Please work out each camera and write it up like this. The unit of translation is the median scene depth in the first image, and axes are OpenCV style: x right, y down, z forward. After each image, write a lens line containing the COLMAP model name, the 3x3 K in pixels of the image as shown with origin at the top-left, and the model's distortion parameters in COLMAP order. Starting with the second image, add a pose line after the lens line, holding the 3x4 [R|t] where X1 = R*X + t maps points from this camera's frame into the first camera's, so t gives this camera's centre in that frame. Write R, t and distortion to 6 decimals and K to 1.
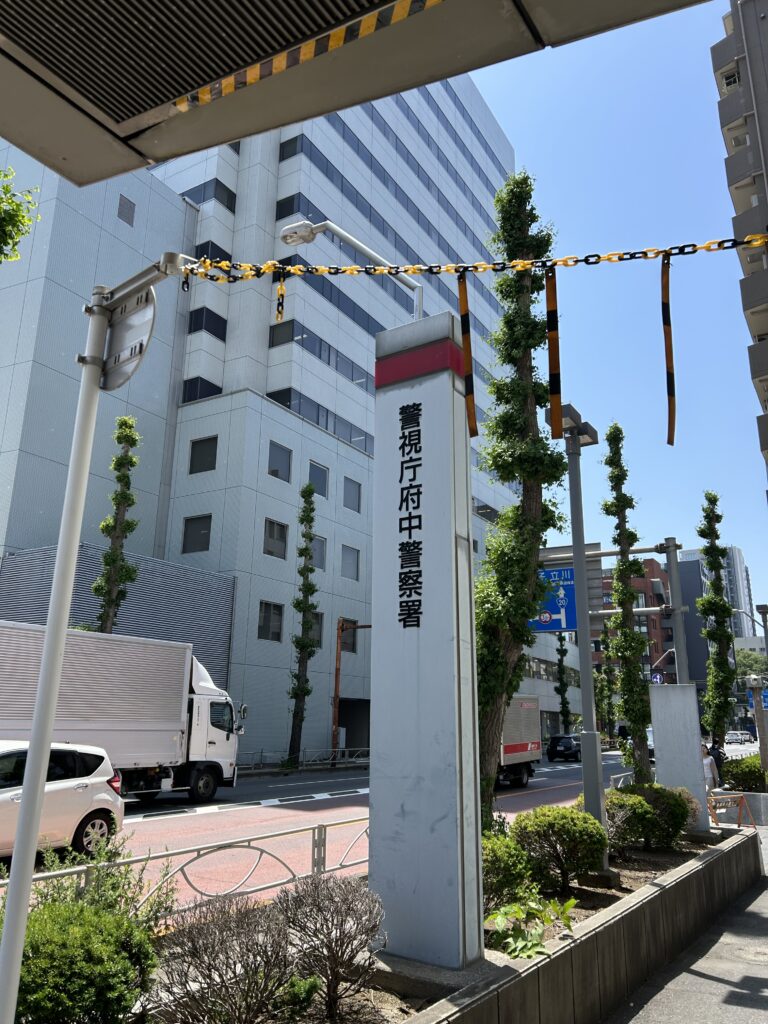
lens RADIAL K [[767.4, 0, 384.0], [0, 767.4, 512.0], [0, 0, 1]] dist [0.222316, -0.570572]
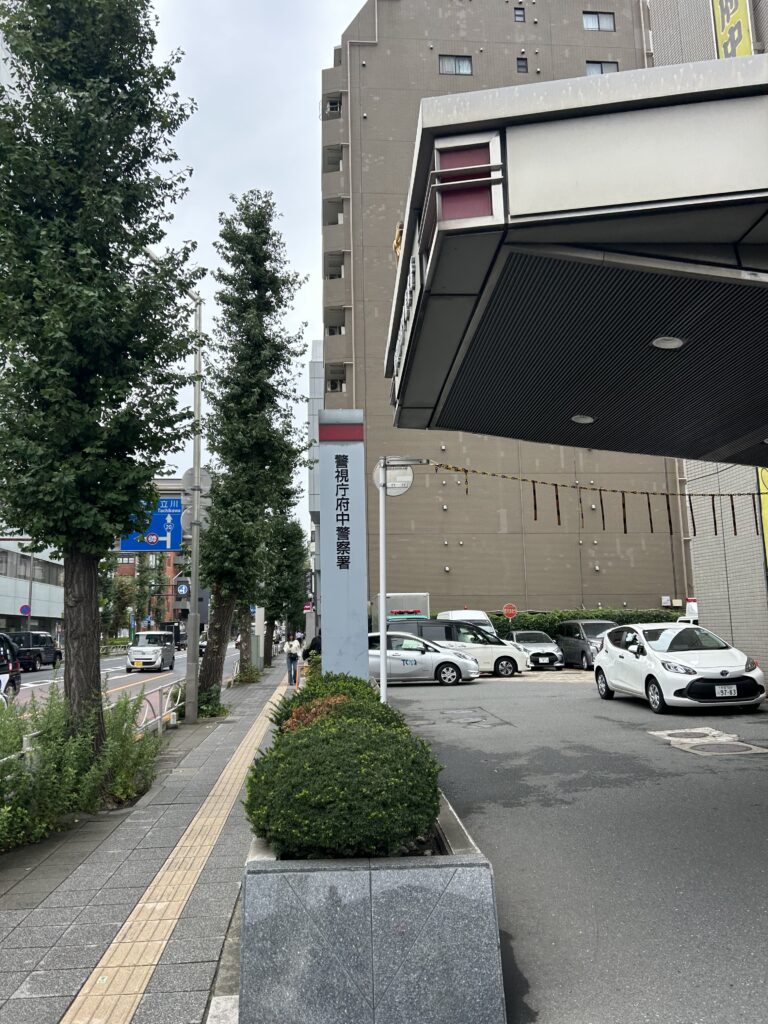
lens RADIAL K [[769.1, 0, 384.0], [0, 769.1, 512.0], [0, 0, 1]] dist [0.063591, -0.058827]
pose [[0.808735, 0.069191, 0.584089, -1.040575], [-0.132930, 0.988864, 0.066916, -0.146641], [-0.572954, -0.131761, 0.808927, -0.675323]]
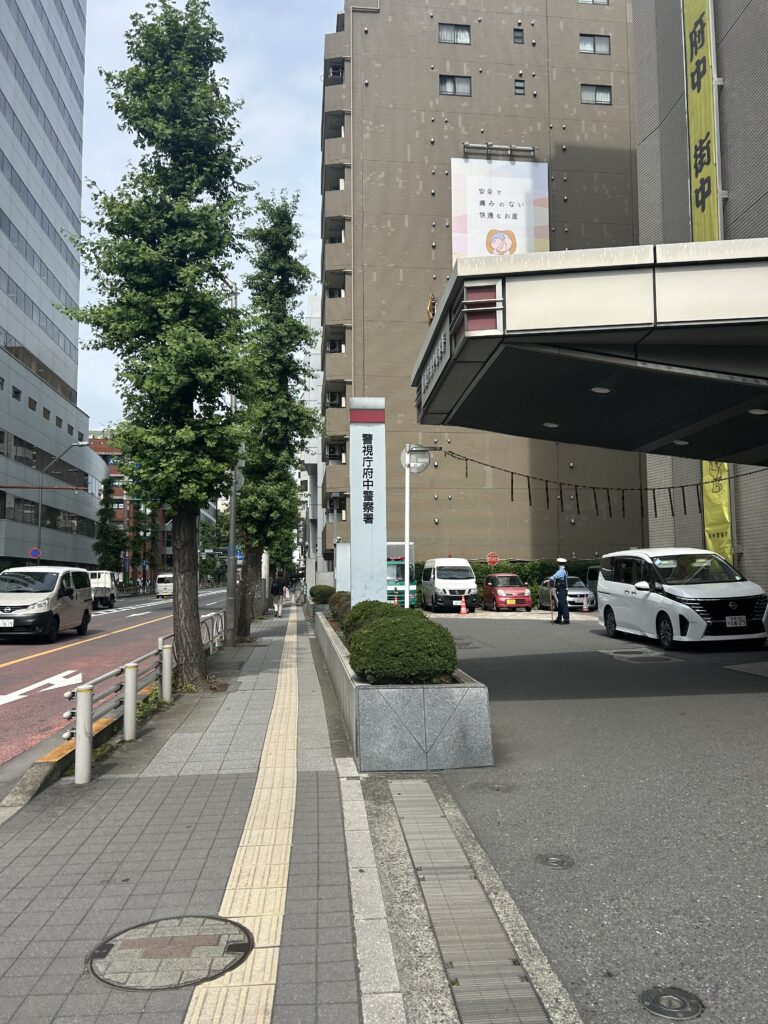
lens RADIAL K [[732.5, 0, 402.4], [0, 732.5, 525.2], [0, 0, 1]] dist [0.063075, -0.030024]
pose [[0.785070, 0.030854, 0.618638, -1.371097], [-0.150973, 0.978169, 0.142803, -0.212880], [-0.600726, -0.205508, 0.772590, -0.978234]]
